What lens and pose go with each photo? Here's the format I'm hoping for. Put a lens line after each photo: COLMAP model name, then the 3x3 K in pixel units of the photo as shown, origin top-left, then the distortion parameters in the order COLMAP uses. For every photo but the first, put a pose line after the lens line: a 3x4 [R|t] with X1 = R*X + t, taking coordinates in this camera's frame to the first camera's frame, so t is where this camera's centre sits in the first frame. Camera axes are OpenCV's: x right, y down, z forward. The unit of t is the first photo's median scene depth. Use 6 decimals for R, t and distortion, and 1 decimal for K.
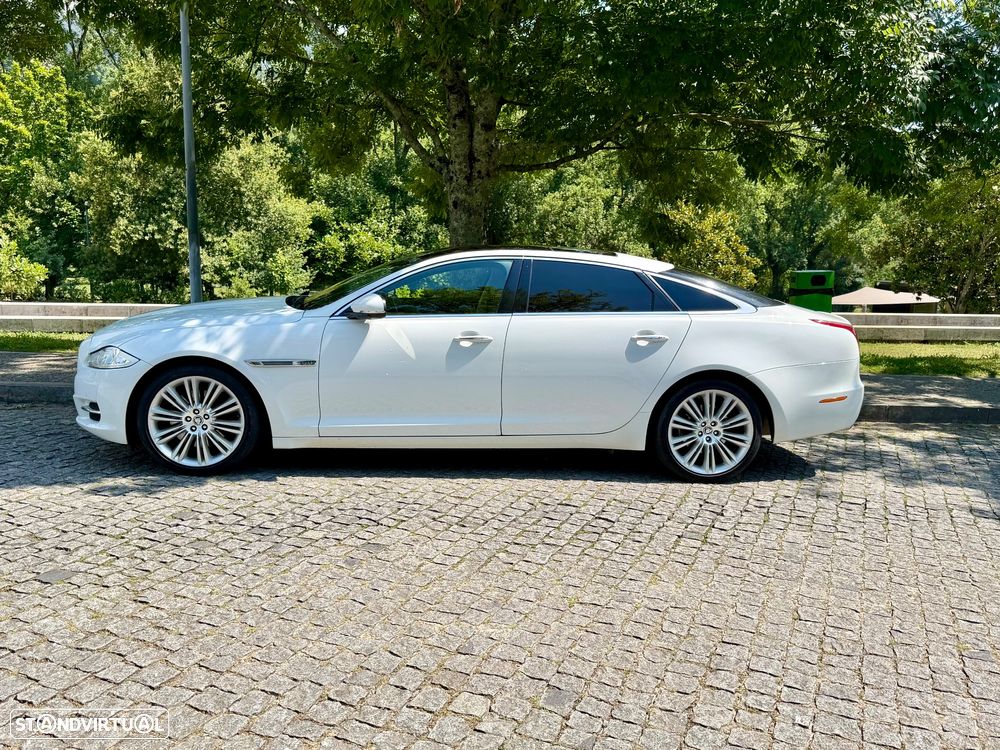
lens RADIAL K [[841.2, 0, 507.5], [0, 841.2, 393.5], [0, 0, 1]] dist [0.107583, 0.000654]
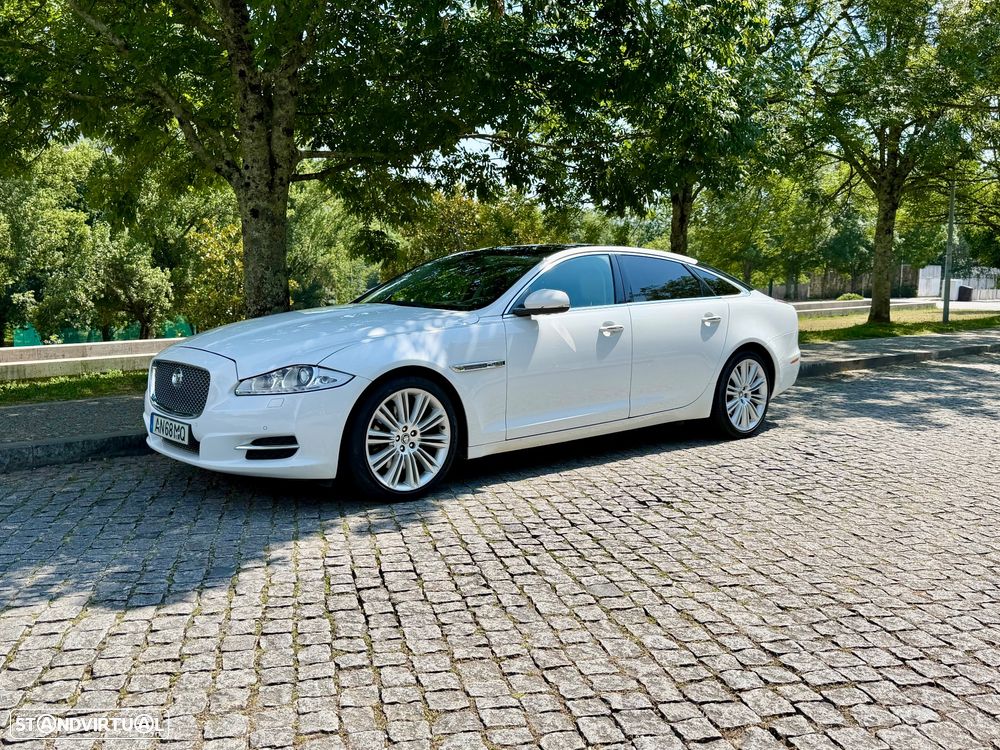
lens RADIAL K [[888.9, 0, 502.0], [0, 888.9, 376.8], [0, 0, 1]] dist [0.065137, -0.085057]
pose [[0.807344, -0.096745, 0.582096, -0.802941], [0.129972, 0.991397, -0.015495, -0.005037], [-0.575589, 0.088166, 0.812973, 0.176604]]
